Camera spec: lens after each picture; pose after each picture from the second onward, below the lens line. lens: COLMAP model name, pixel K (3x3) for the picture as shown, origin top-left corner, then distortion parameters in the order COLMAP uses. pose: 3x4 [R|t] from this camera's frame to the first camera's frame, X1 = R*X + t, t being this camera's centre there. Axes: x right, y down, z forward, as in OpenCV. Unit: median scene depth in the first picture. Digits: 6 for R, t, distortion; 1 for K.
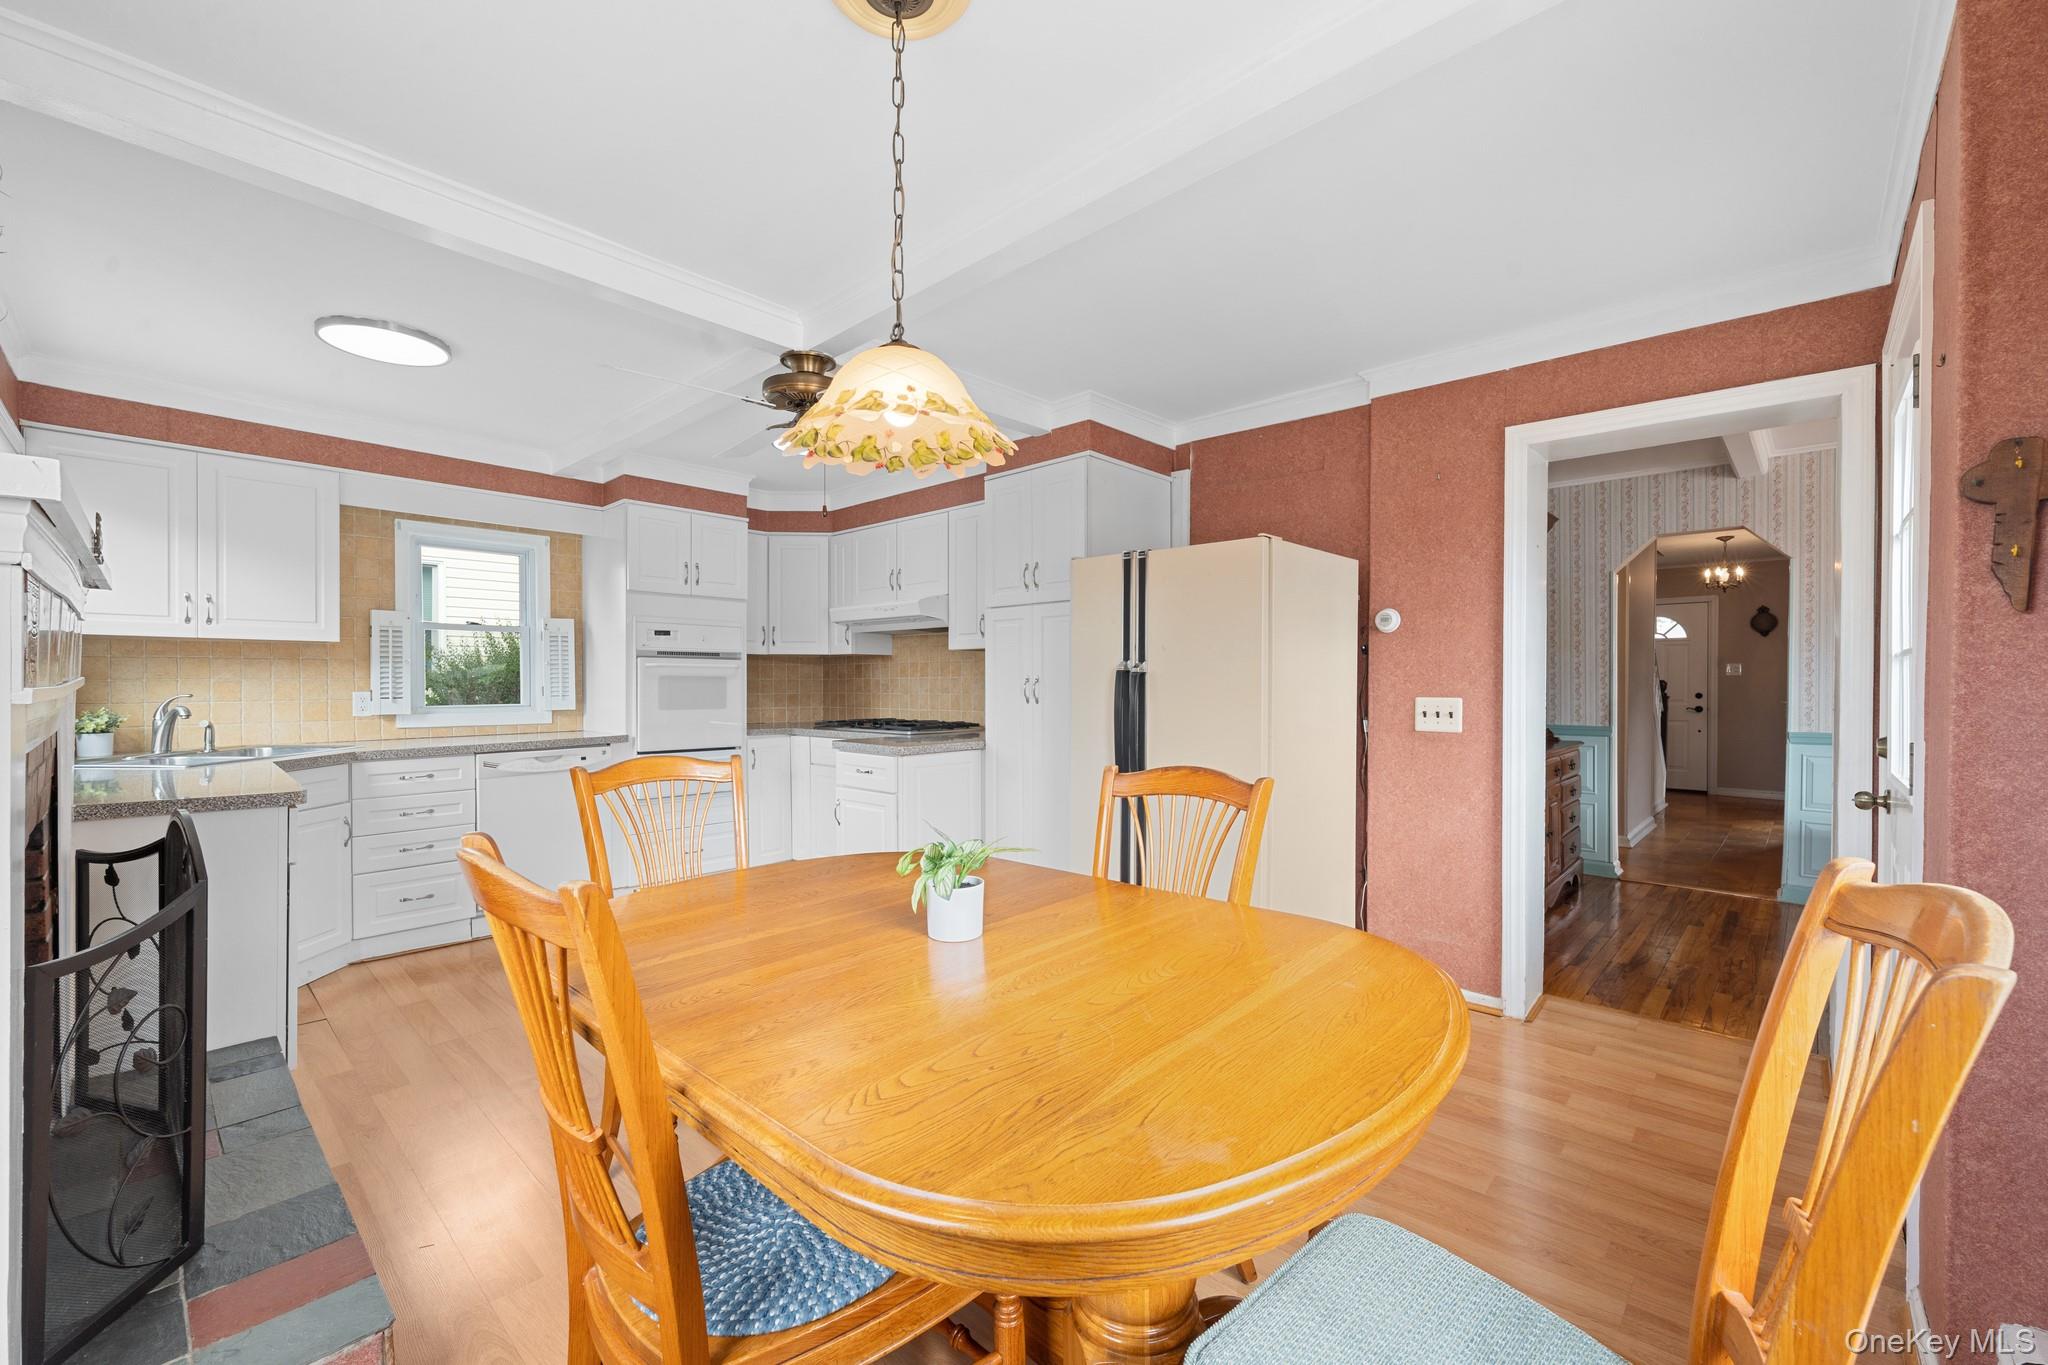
lens RADIAL K [[828.6, 0, 983.8], [0, 828.6, 696.4], [0, 0, 1]] dist [-0.000491, -0.001505]
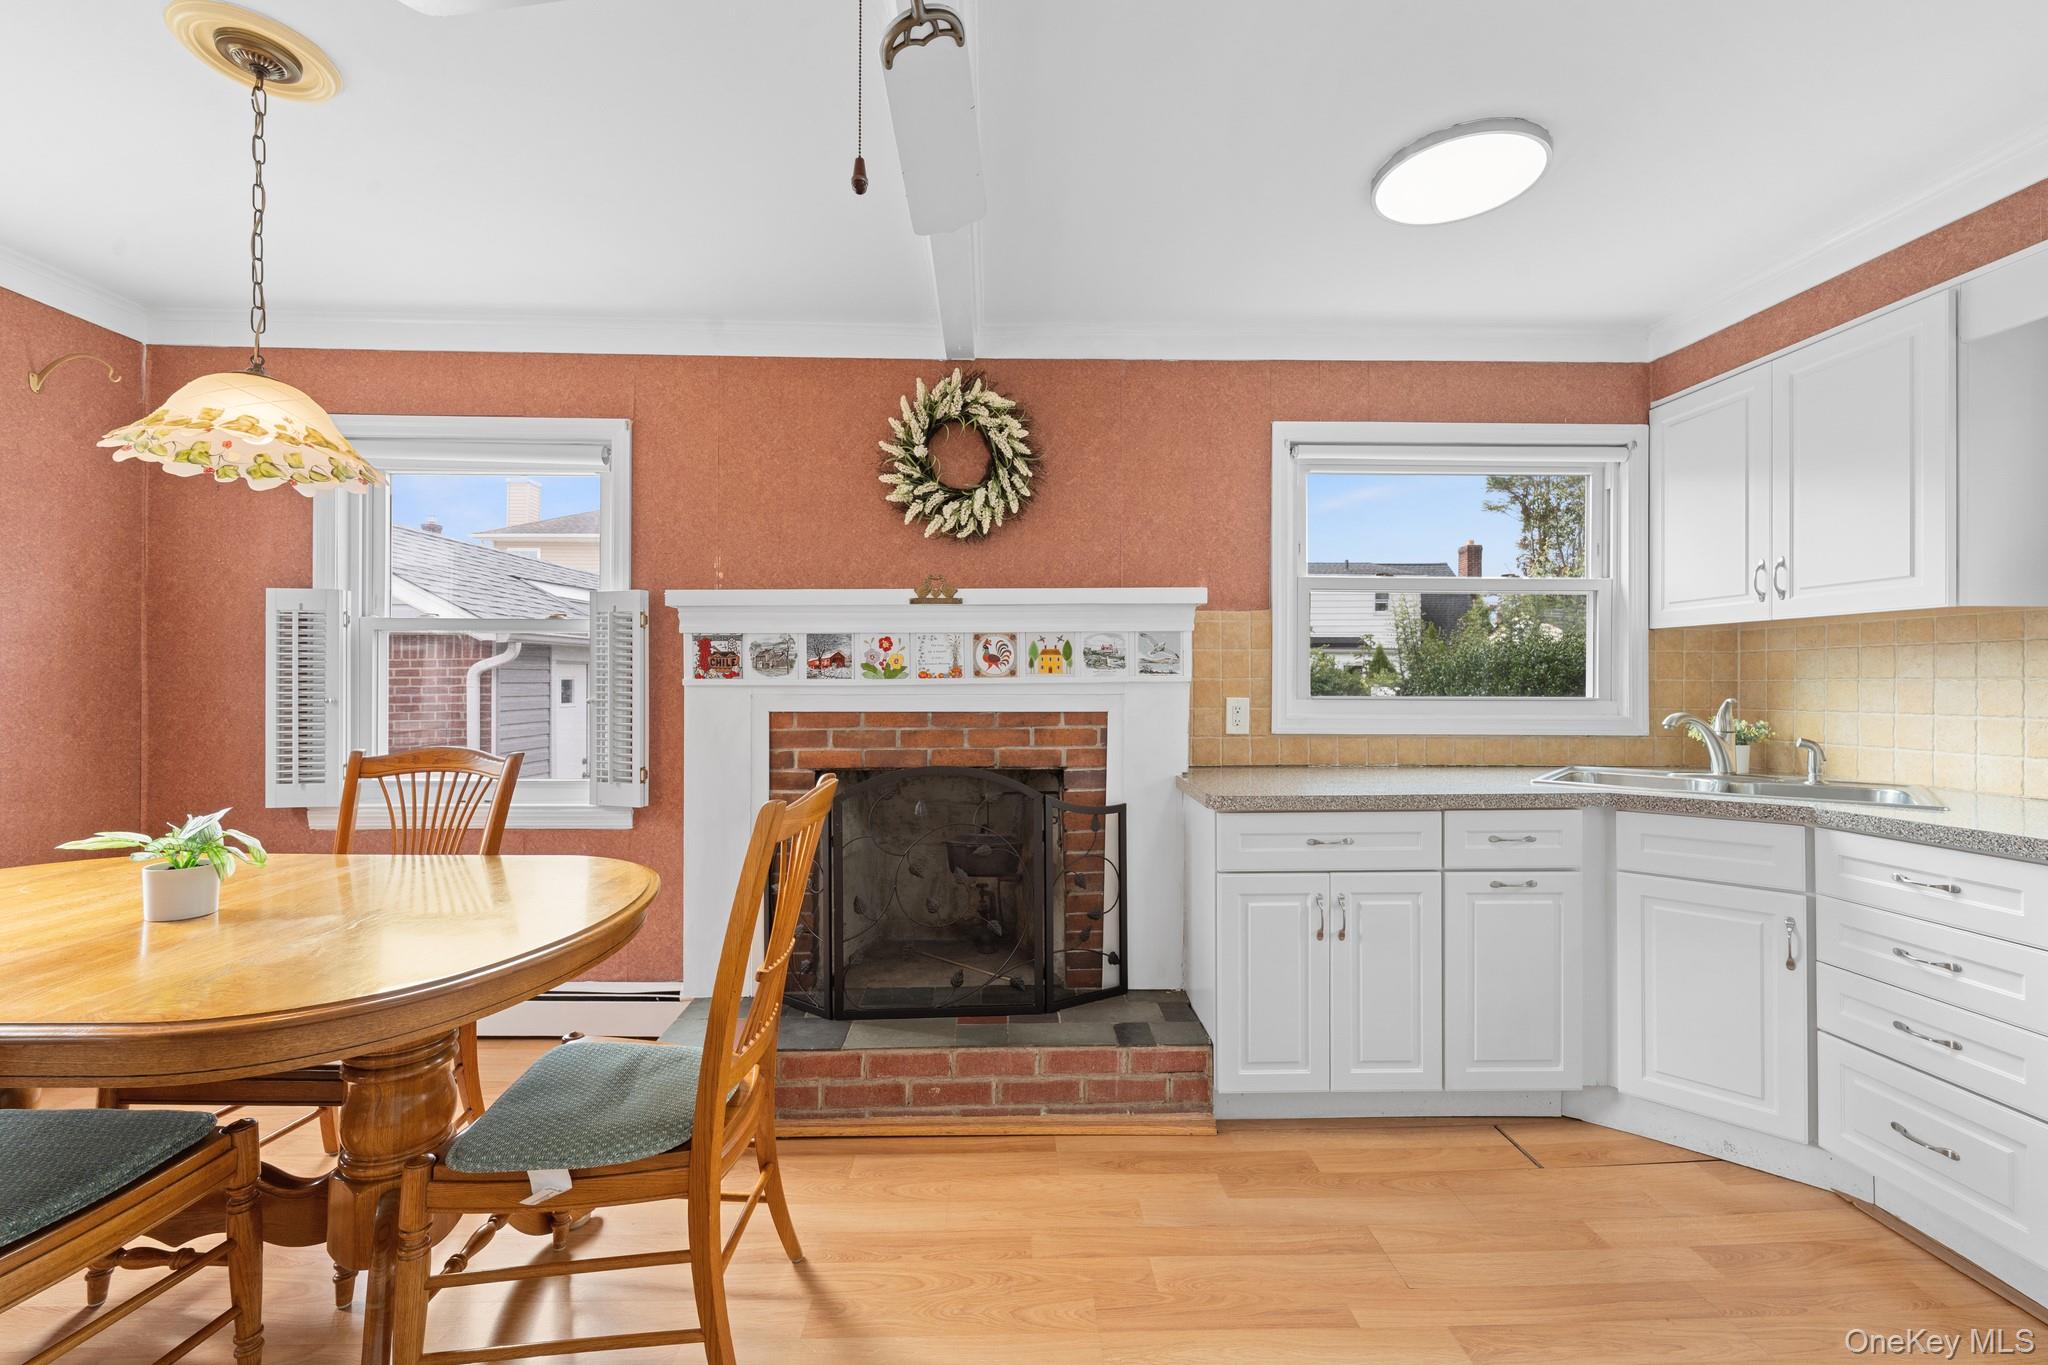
lens RADIAL K [[828.6, 0, 1019.7], [0, 828.6, 673.4], [0, 0, 1]] dist [-0.000491, -0.001505]
pose [[-0.690892, -0.008335, -0.722910, 0.010013], [-0.011577, 0.999933, -0.000464, -0.014647], [0.722865, 0.008049, -0.690942, 0.854299]]
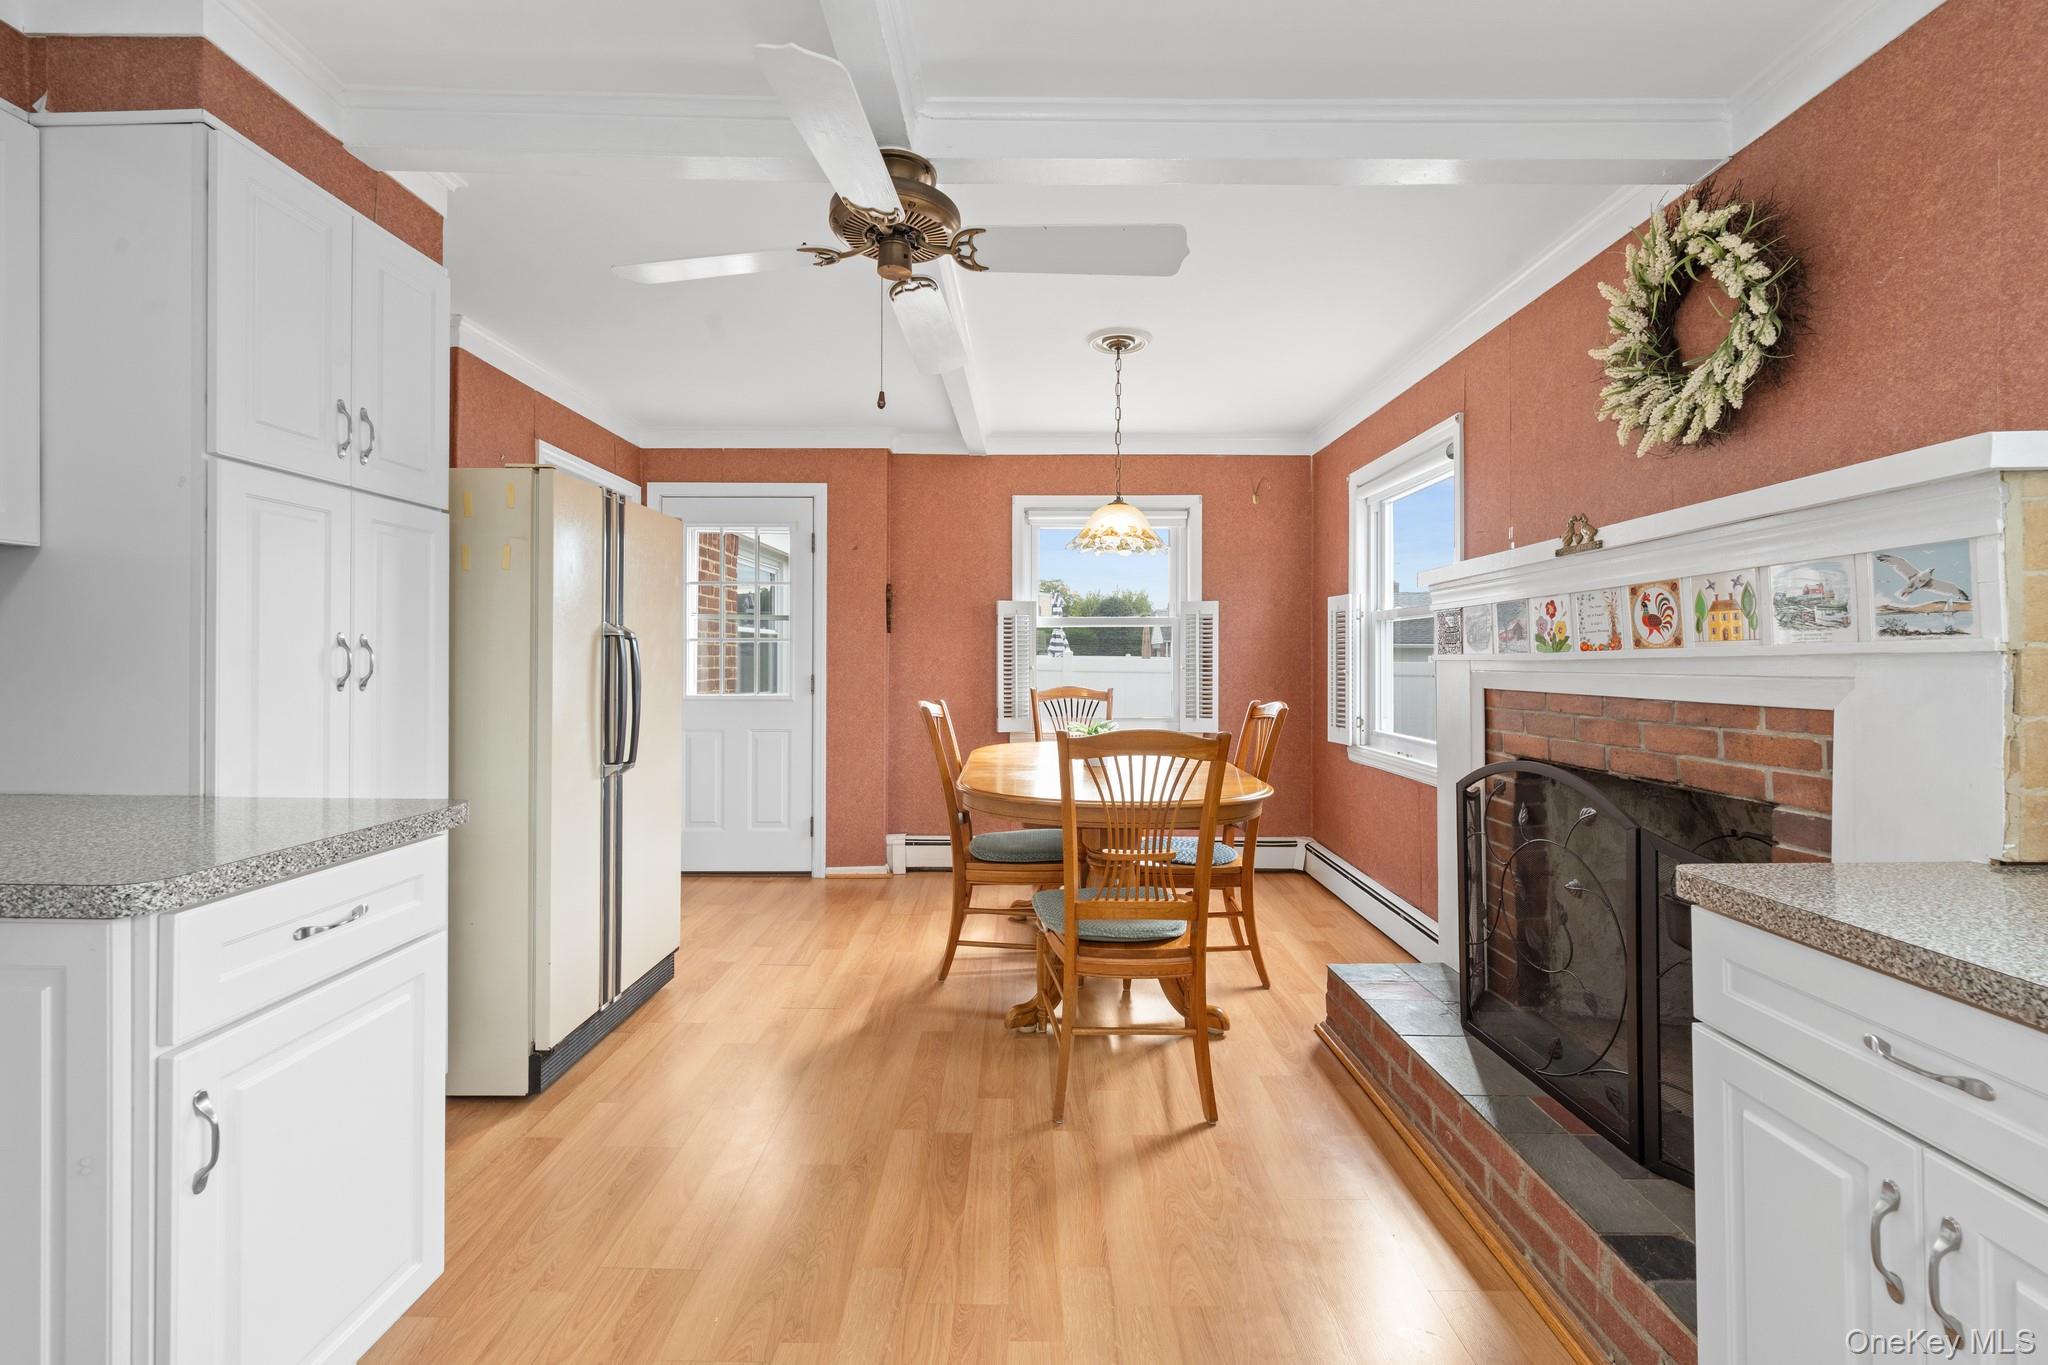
lens RADIAL K [[828.6, 0, 1034.6], [0, 828.6, 653.7], [0, 0, 1]] dist [-0.000491, -0.001505]
pose [[-0.708670, 0.000949, 0.705539, -0.517034], [0.003941, 0.999989, 0.002614, -0.011342], [-0.705529, 0.004633, -0.708666, 0.931607]]
